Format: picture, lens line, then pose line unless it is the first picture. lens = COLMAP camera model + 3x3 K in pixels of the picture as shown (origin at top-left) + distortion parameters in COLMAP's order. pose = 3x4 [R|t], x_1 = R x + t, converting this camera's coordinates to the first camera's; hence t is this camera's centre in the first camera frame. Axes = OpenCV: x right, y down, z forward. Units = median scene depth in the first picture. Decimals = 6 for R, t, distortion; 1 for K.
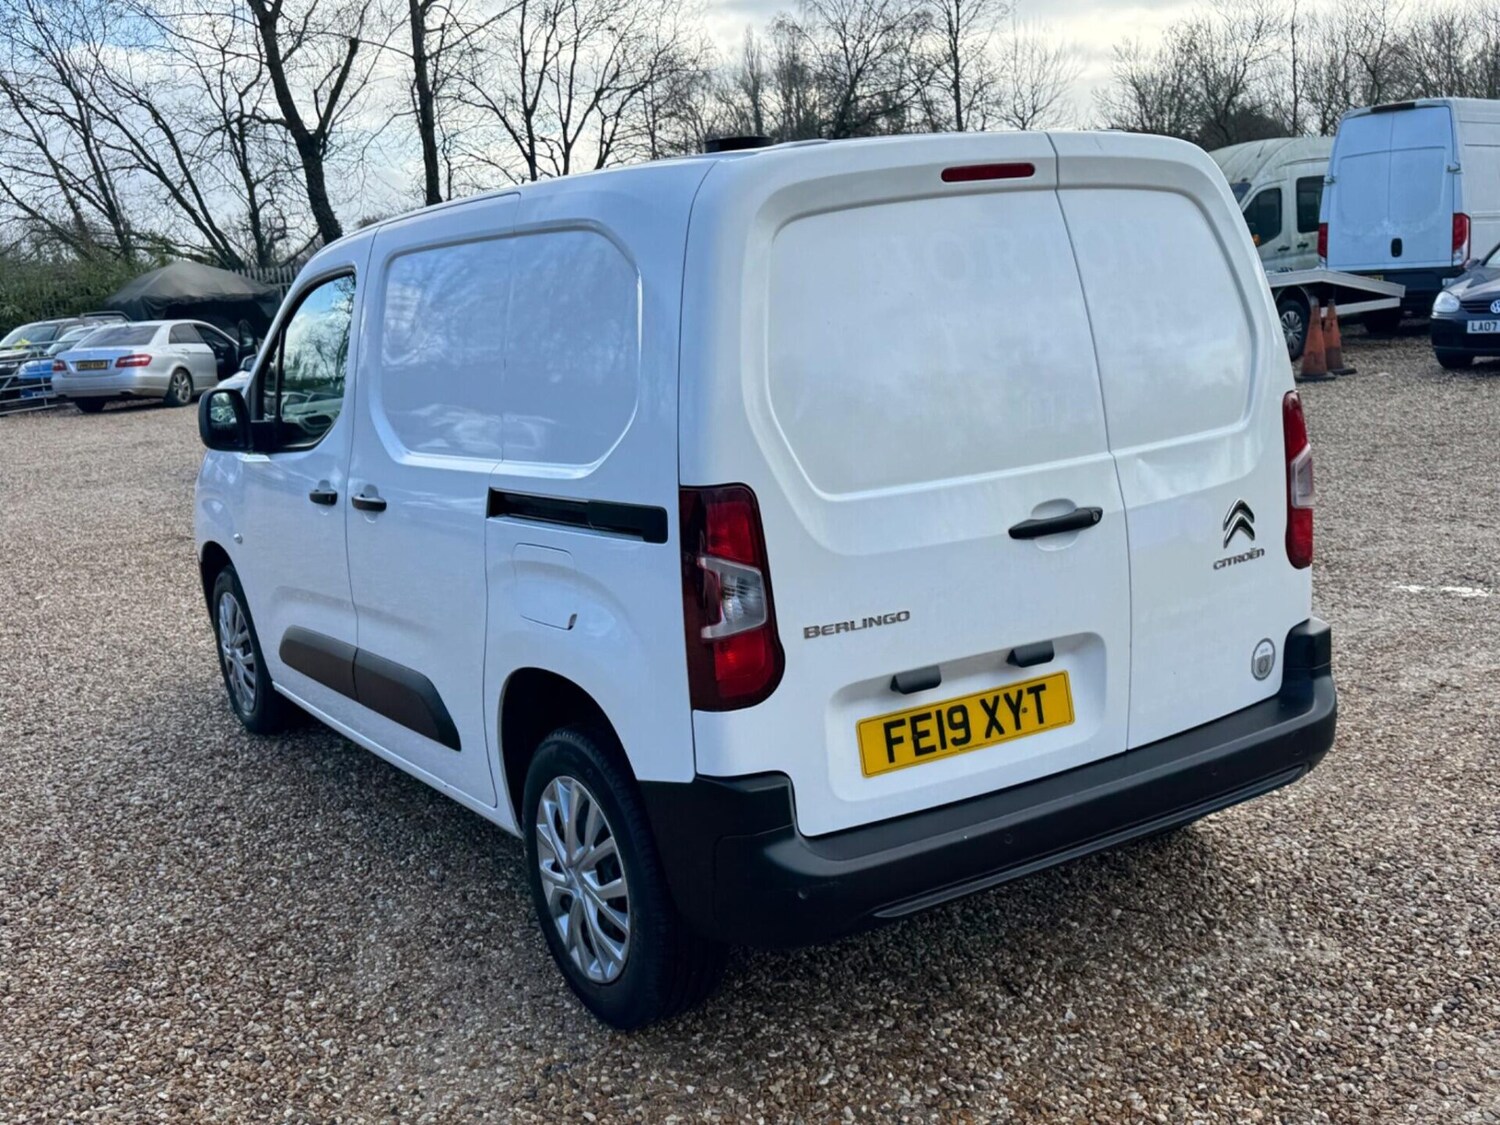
lens RADIAL K [[1511.6, 0, 749.9], [0, 1511.6, 575.7], [0, 0, 1]] dist [0.177074, -0.378446]
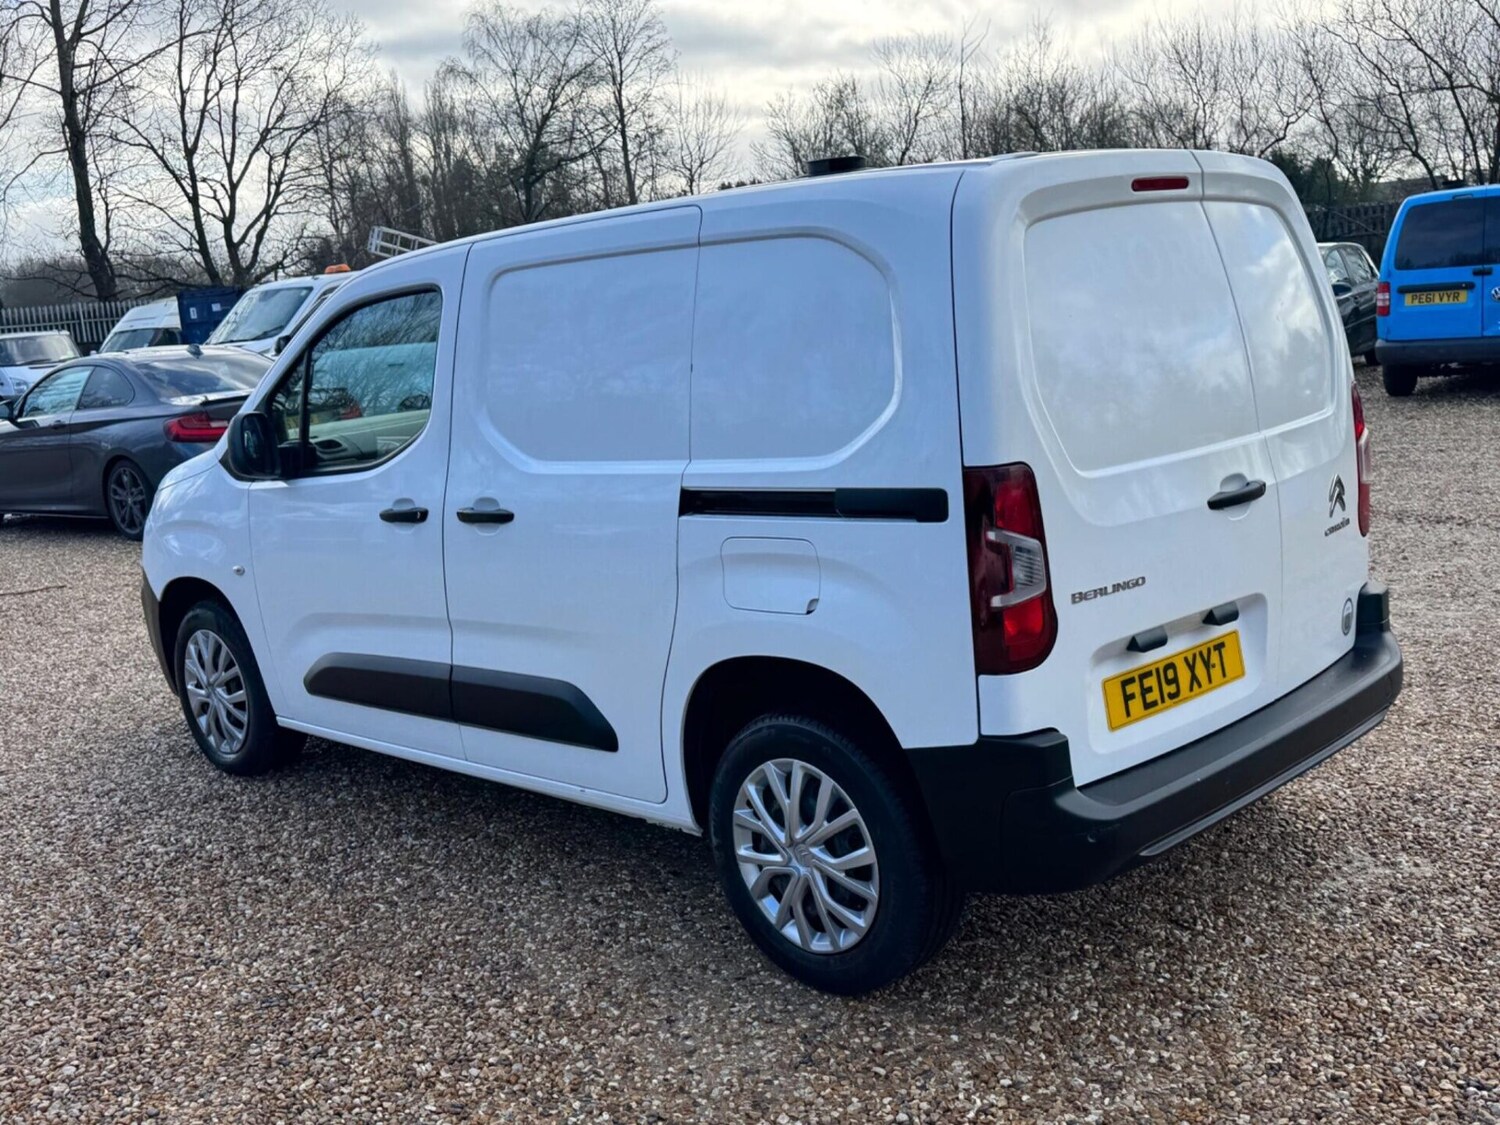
lens RADIAL K [[1511.6, 0, 749.9], [0, 1511.6, 575.7], [0, 0, 1]] dist [0.177074, -0.378446]
pose [[0.975061, -0.045866, 0.217144, -0.363675], [0.052255, 0.998351, -0.023769, 0.029933], [-0.215696, 0.034523, 0.975850, -0.016856]]
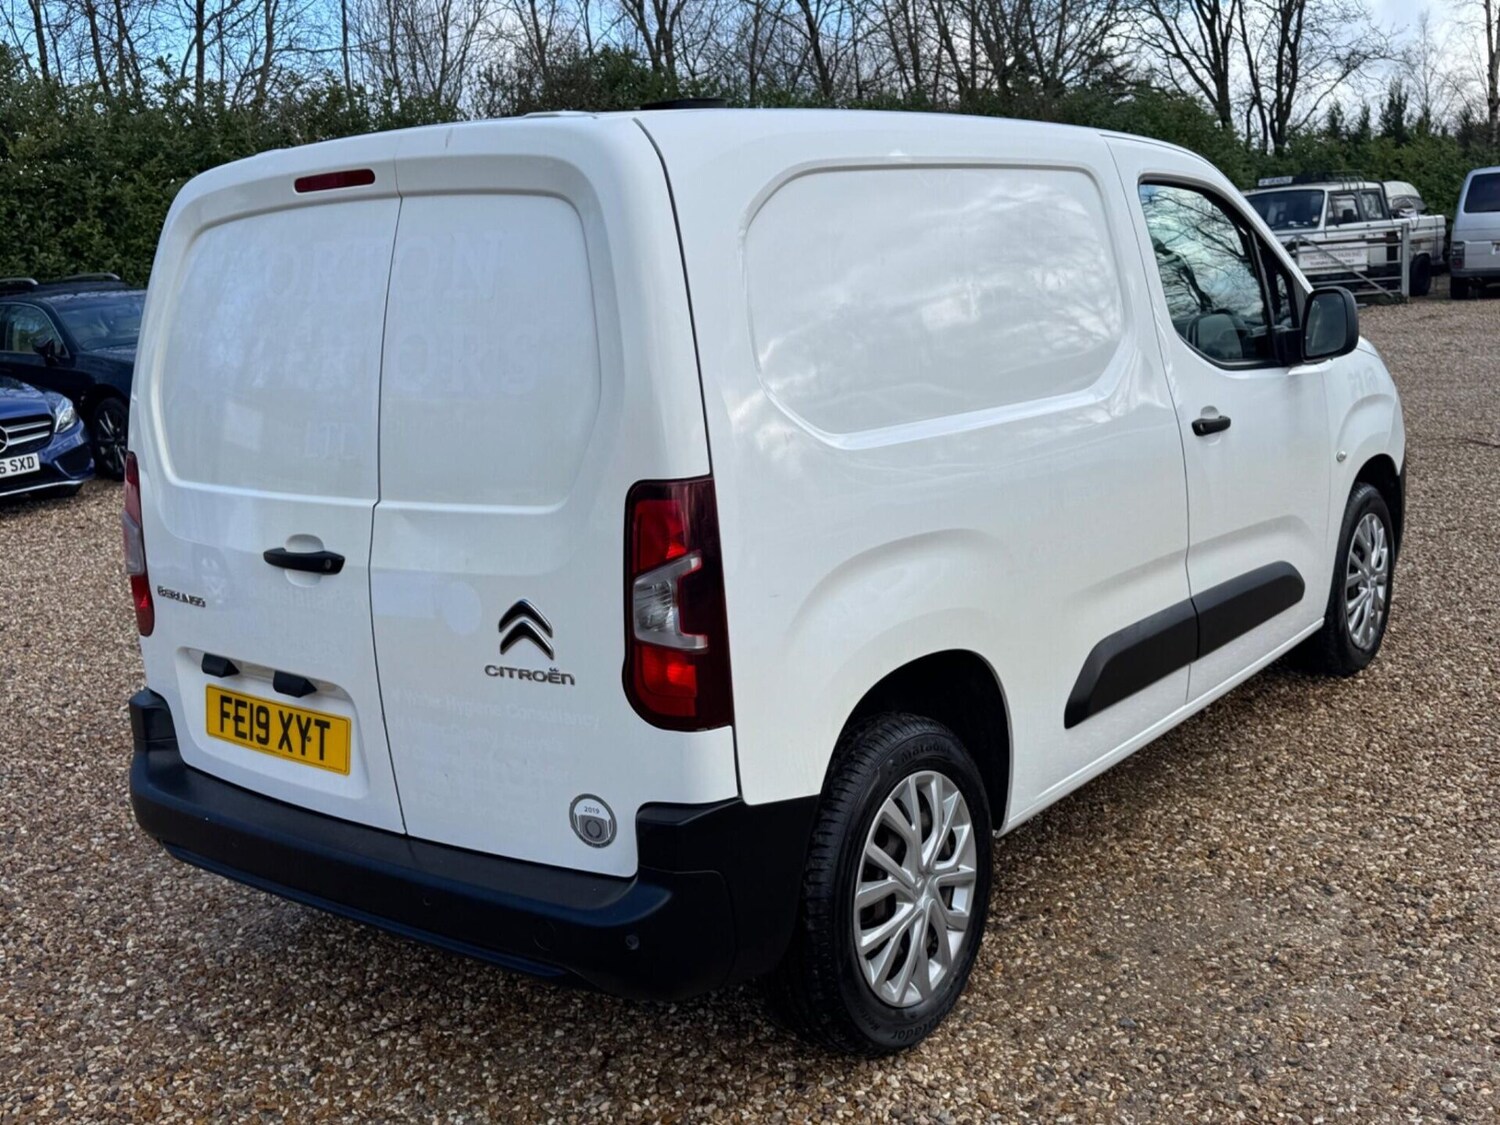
lens RADIAL K [[1516.6, 0, 750.0], [0, 1516.6, 562.5], [0, 0, 1]] dist [0.158328, -0.318409]
pose [[0.340156, 0.239489, -0.909362, 1.074930], [-0.144897, 0.968826, 0.200950, -0.244233], [0.929139, 0.063410, 0.364253, 0.841607]]
